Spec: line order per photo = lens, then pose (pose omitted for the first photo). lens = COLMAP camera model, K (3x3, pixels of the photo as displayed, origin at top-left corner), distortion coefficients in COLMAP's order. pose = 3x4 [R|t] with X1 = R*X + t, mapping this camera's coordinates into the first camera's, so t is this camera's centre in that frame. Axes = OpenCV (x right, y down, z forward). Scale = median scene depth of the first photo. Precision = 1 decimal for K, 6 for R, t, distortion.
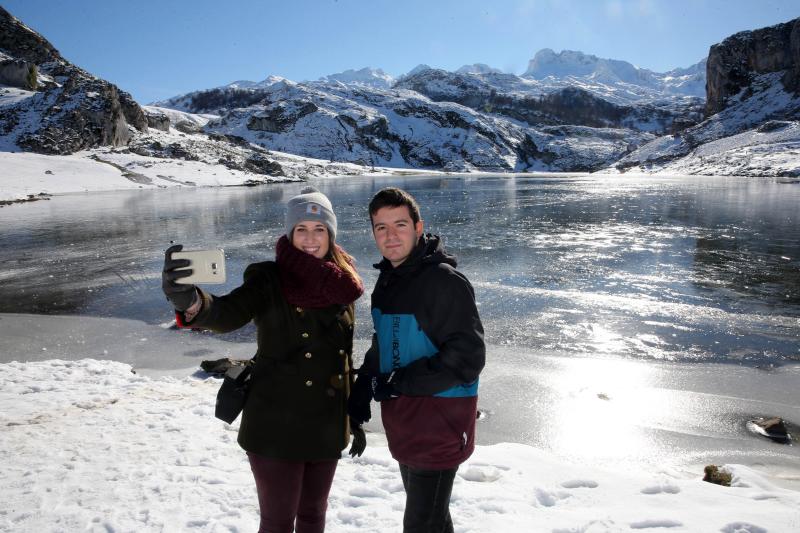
lens RADIAL K [[543.2, 0, 400.3], [0, 543.2, 259.1], [0, 0, 1]] dist [-0.100894, 0.082325]
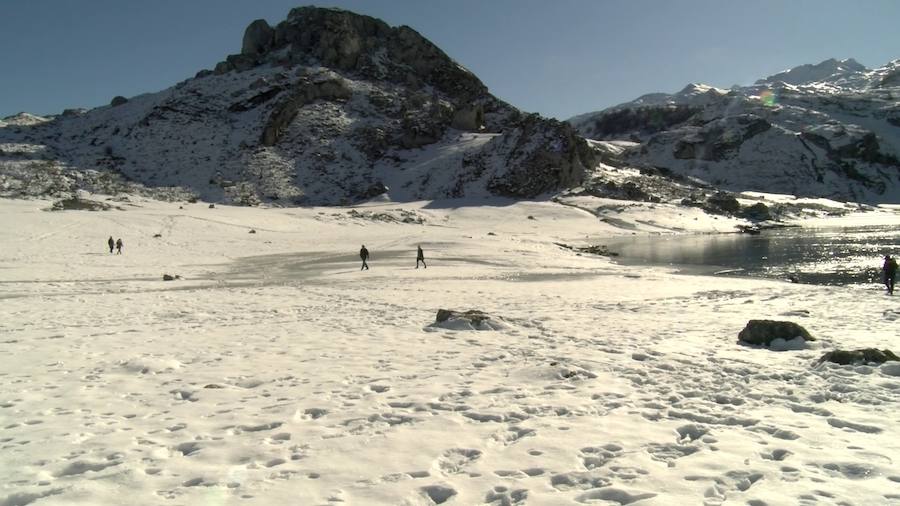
lens RADIAL K [[715.6, 0, 442.2], [0, 715.6, 253.6], [0, 0, 1]] dist [-0.030643, 0.010710]
pose [[0.854123, 0.015823, -0.519831, -0.028389], [-0.066825, 0.994591, -0.079523, 0.005988], [0.515760, 0.102660, 0.850560, -0.062096]]
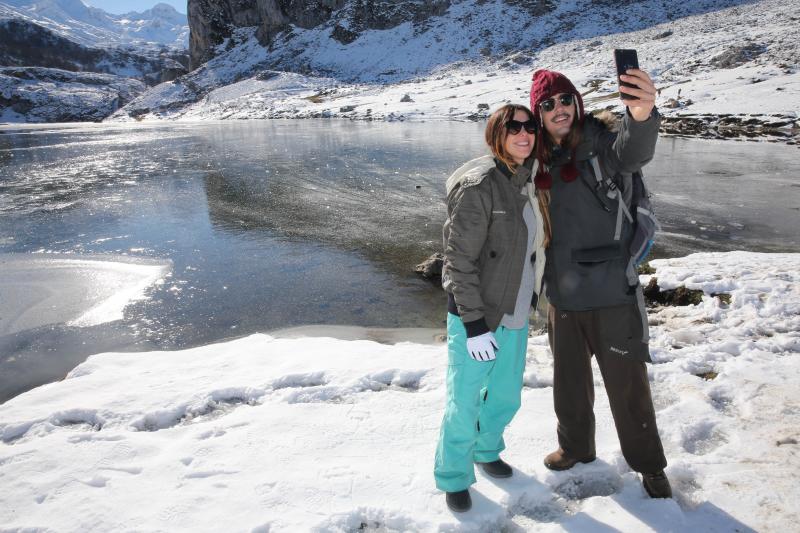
lens RADIAL K [[543.2, 0, 393.1], [0, 543.2, 267.1], [0, 0, 1]] dist [-0.100894, 0.082325]
pose [[0.622141, -0.218456, 0.751810, -0.039900], [0.136545, 0.975841, 0.170559, -0.001813], [-0.770906, -0.003456, 0.636939, 0.017429]]
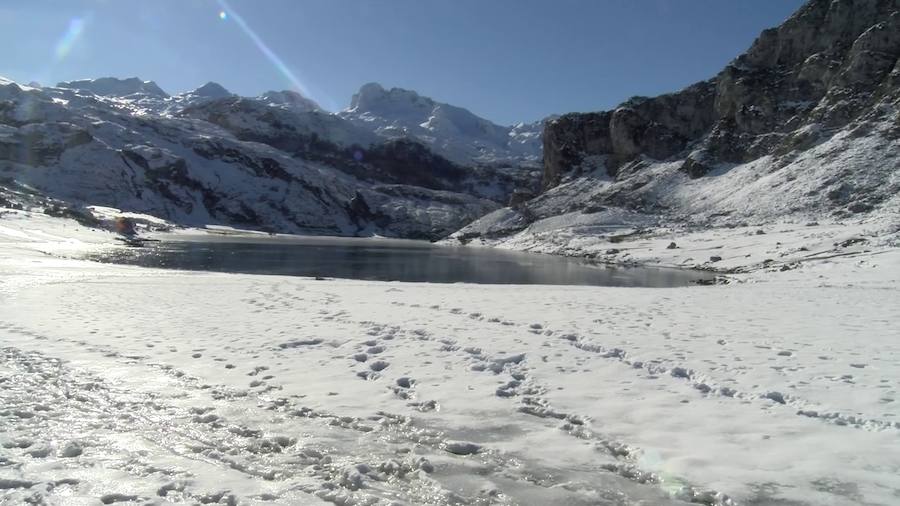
lens RADIAL K [[726.1, 0, 442.3], [0, 726.1, 243.3], [0, 0, 1]] dist [-0.004730, 0.009730]
pose [[0.932412, 0.050266, 0.357884, -0.054136], [0.000679, 0.990035, -0.140820, 0.013648], [-0.361396, 0.131546, 0.923087, -0.119014]]
